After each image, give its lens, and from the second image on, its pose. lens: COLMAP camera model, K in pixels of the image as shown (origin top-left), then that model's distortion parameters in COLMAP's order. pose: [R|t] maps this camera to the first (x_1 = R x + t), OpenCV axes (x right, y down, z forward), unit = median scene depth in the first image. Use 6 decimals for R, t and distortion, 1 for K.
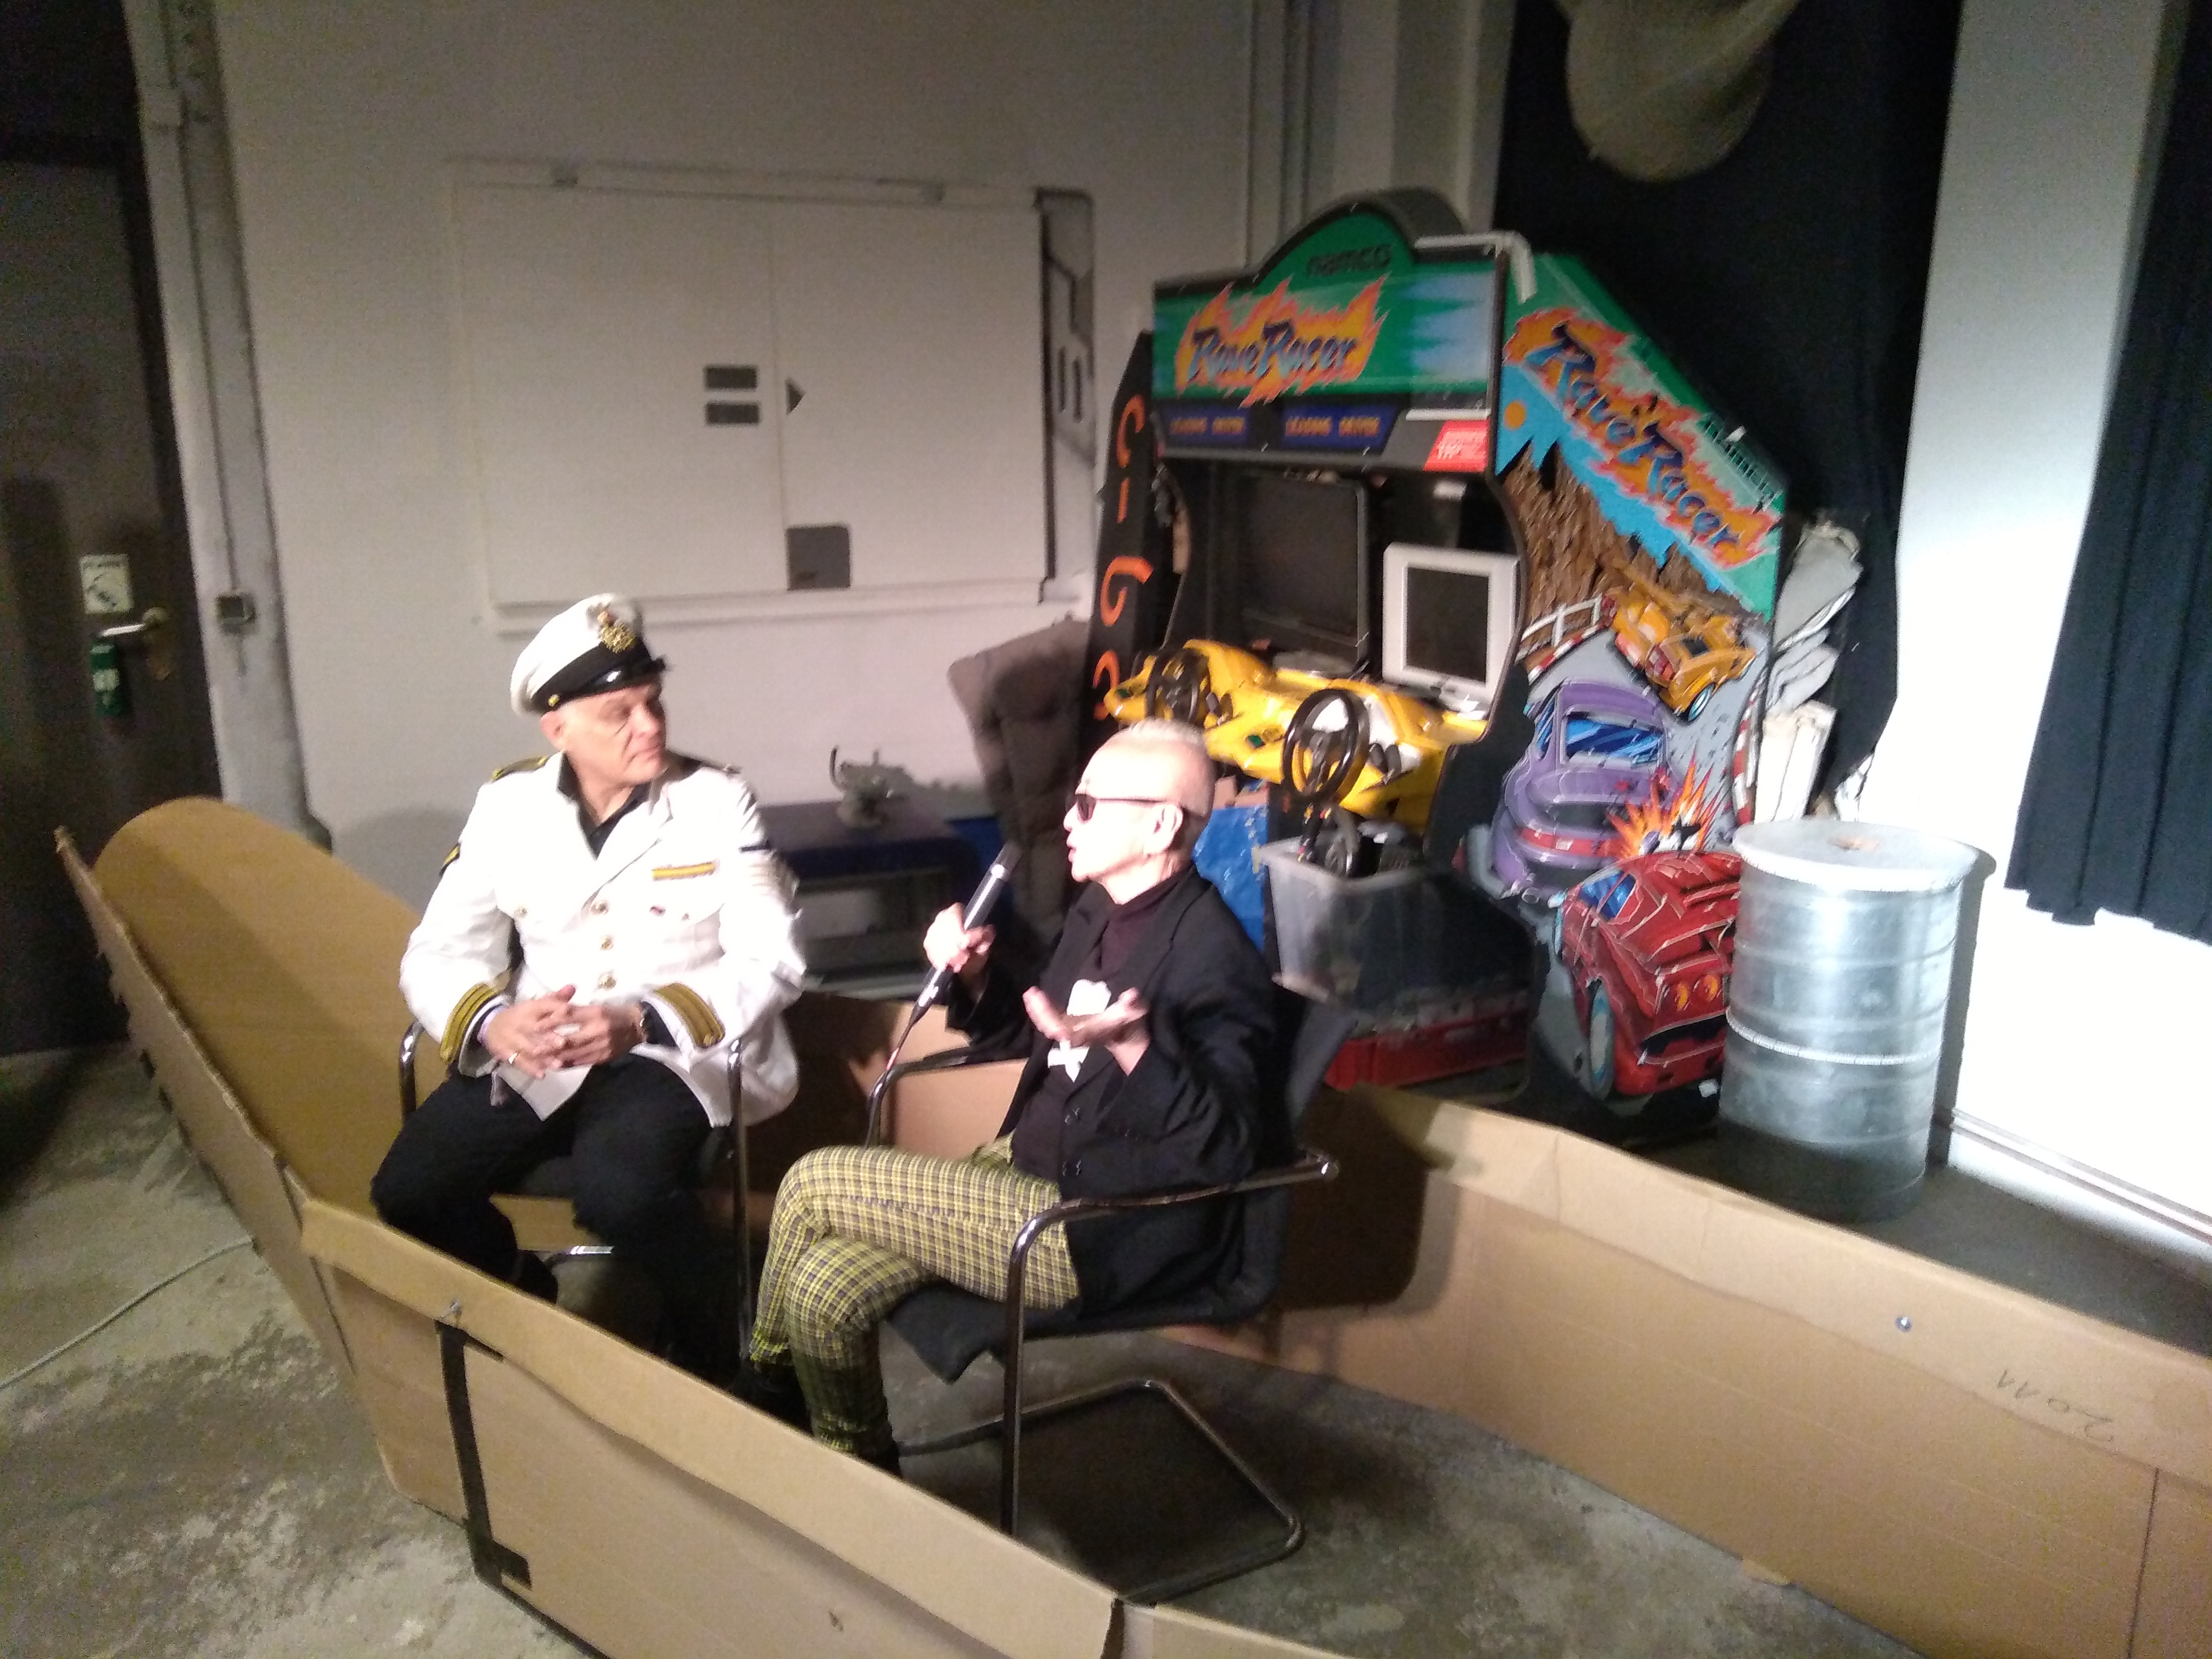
lens RADIAL K [[1643.8, 0, 1106.0], [0, 1643.8, 829.5], [0, 0, 1]] dist [0.058862, -0.082322]
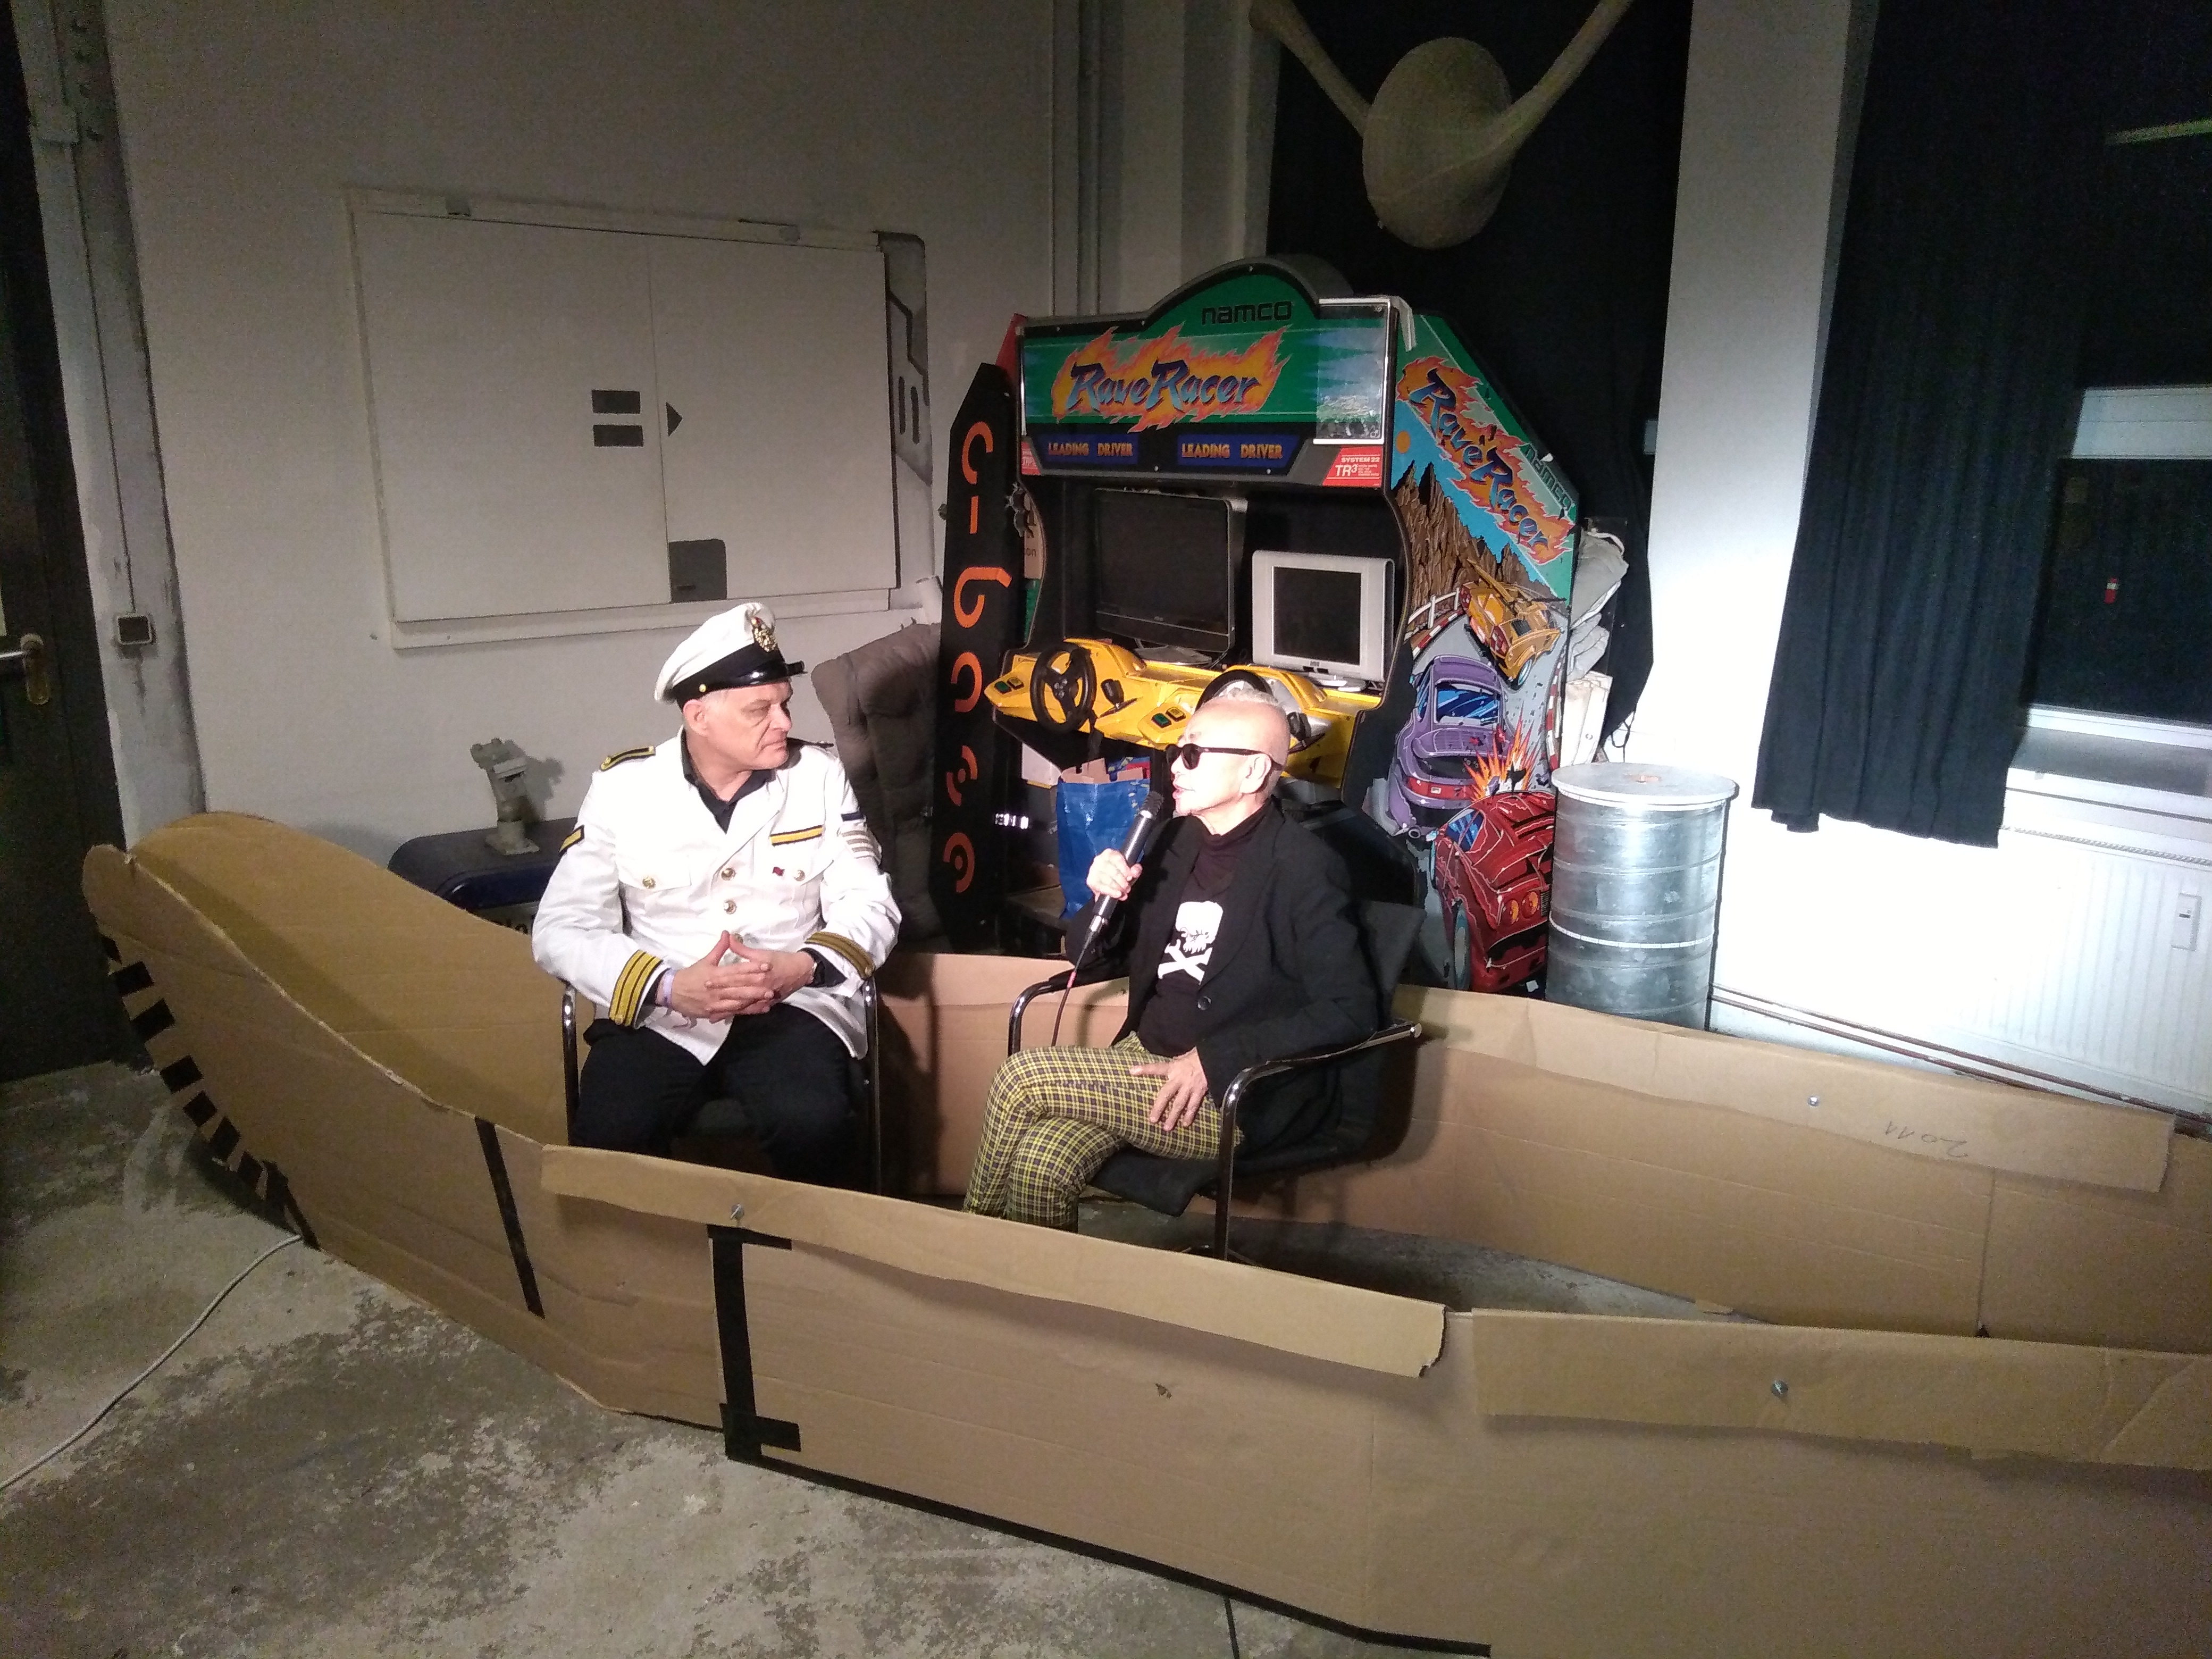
lens RADIAL K [[1643.8, 0, 1106.0], [0, 1643.8, 829.5], [0, 0, 1]] dist [0.058862, -0.082322]
pose [[0.964890, -0.057031, 0.256388, -0.274511], [0.059716, 0.998212, -0.002692, 0.026478], [-0.255776, 0.017908, 0.966570, -0.121107]]
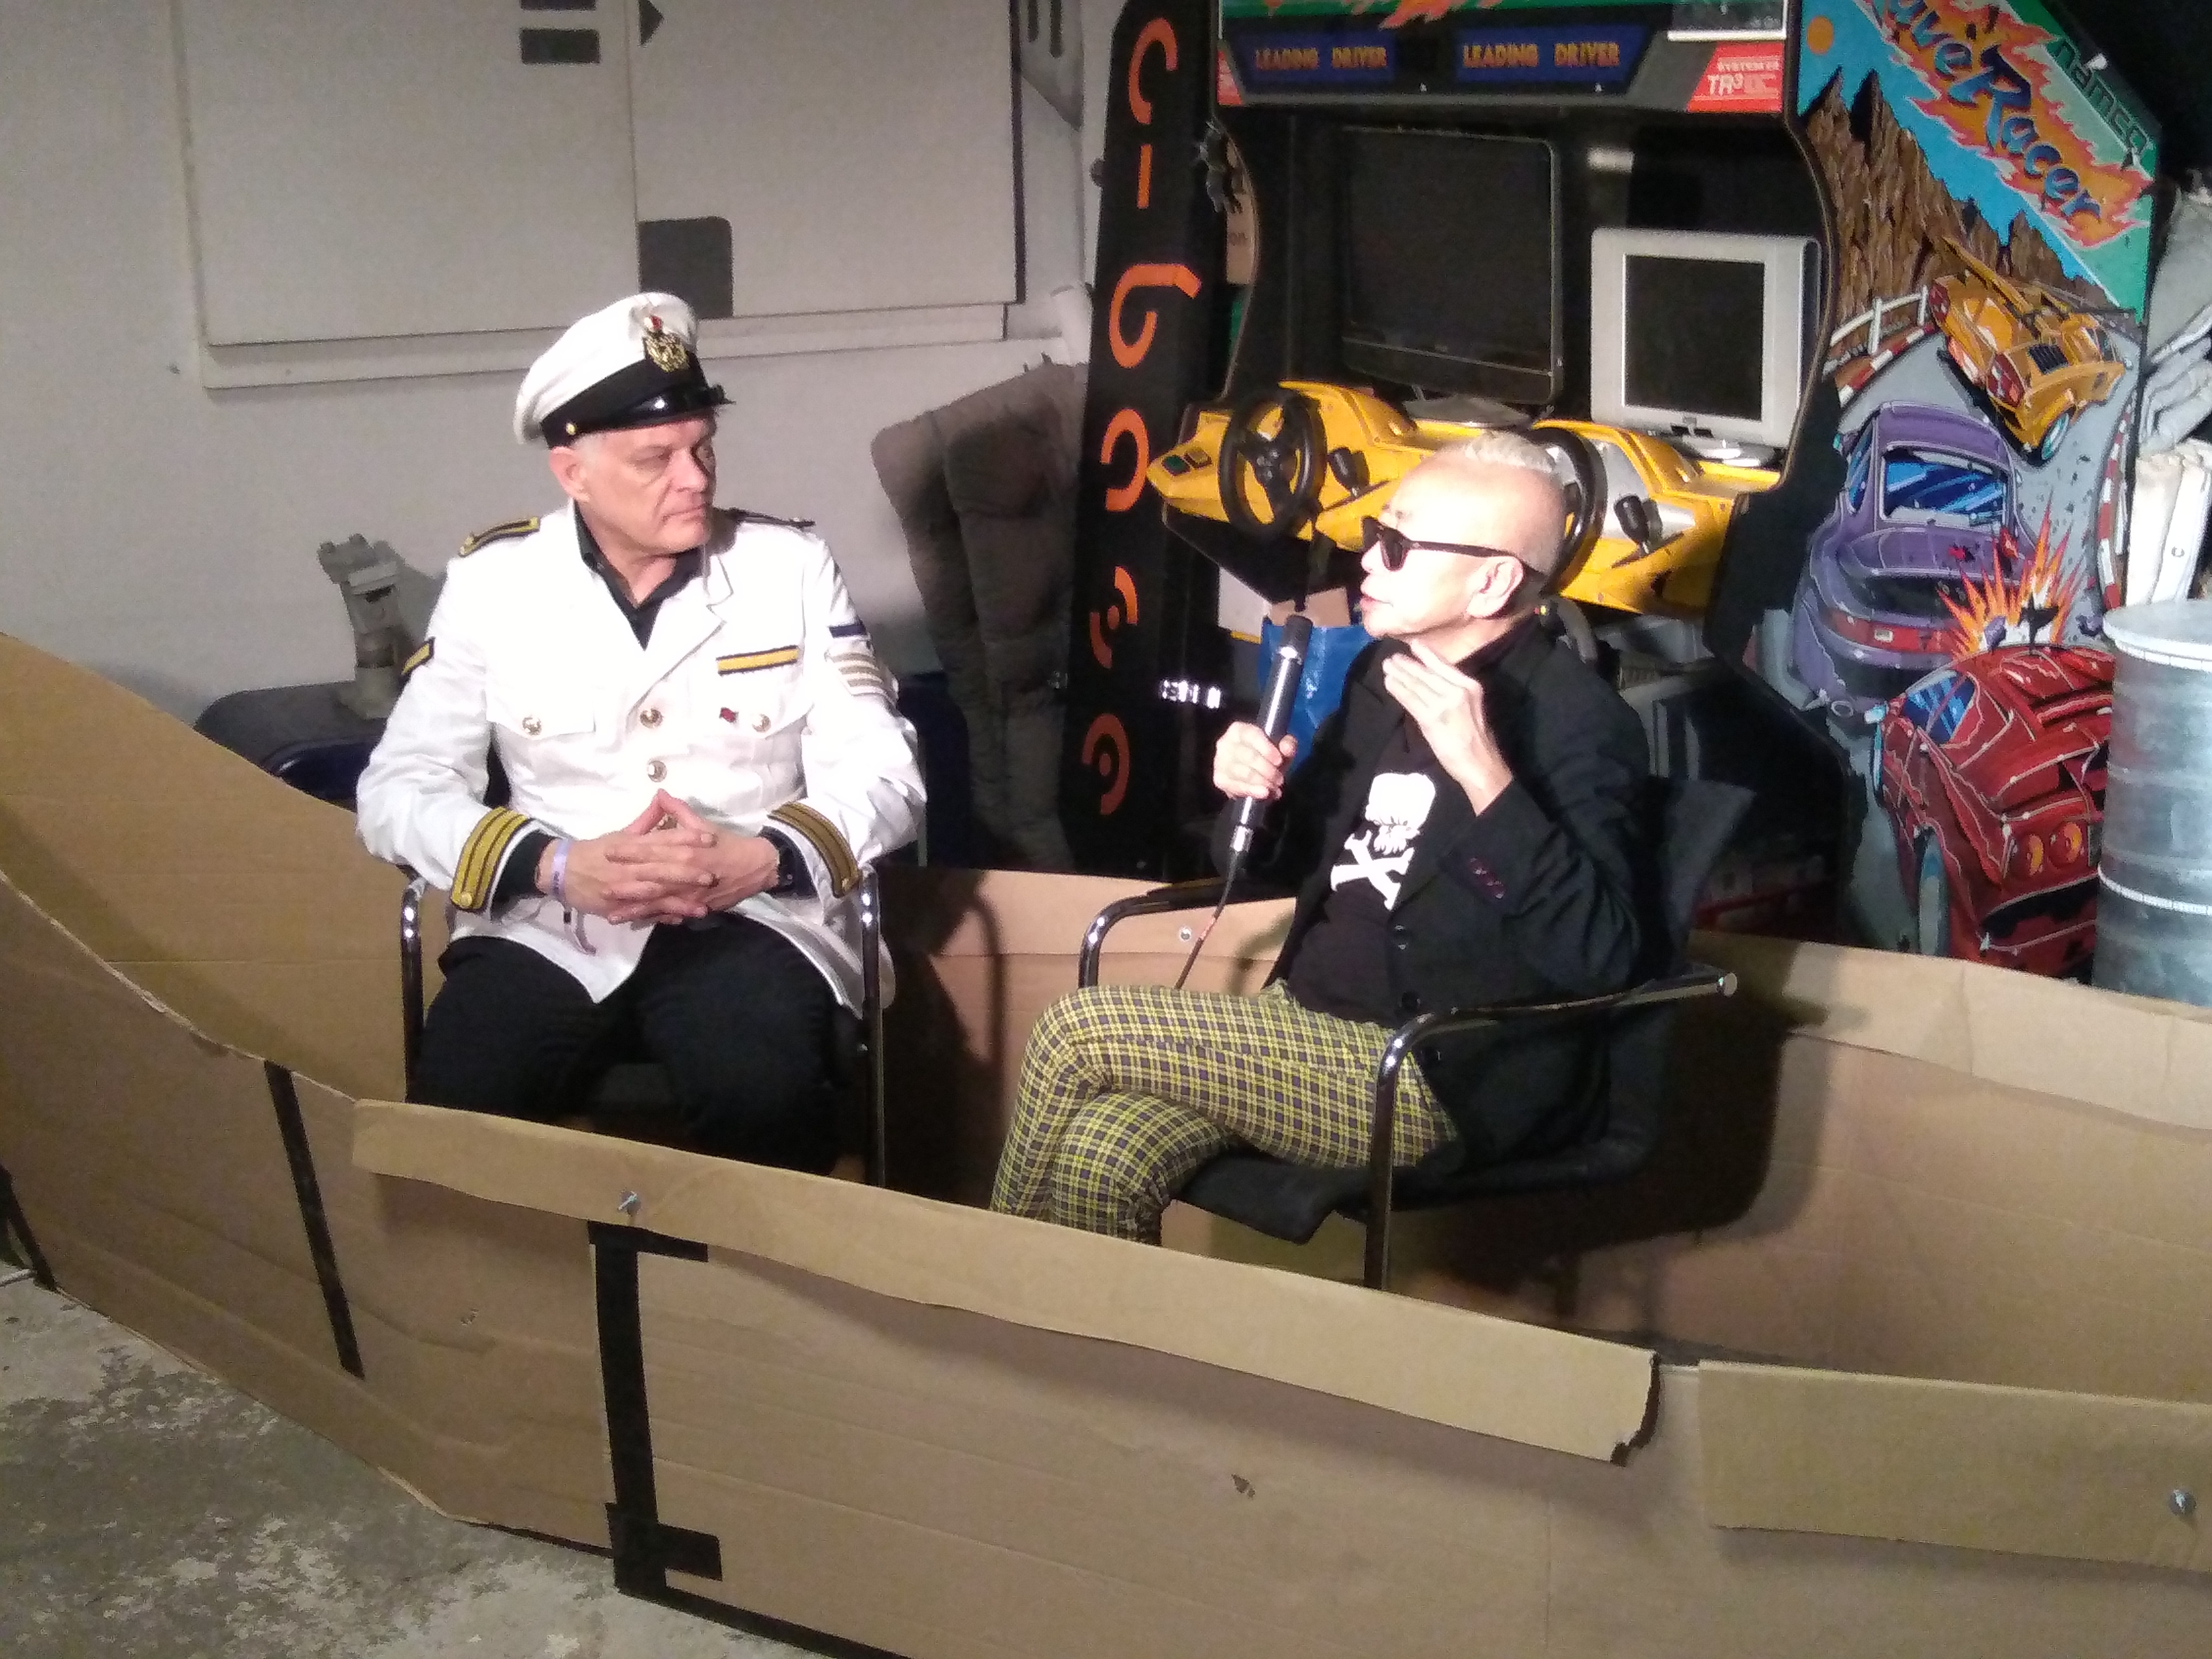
lens RADIAL K [[3024.2, 0, 1106.0], [0, 3024.2, 829.5], [0, 0, 1]] dist [0.081346, -0.214546]
pose [[0.992279, -0.035364, 0.118877, -0.216453], [0.035373, 0.999372, 0.002031, 0.078051], [-0.118874, 0.002190, 0.992907, -0.268353]]
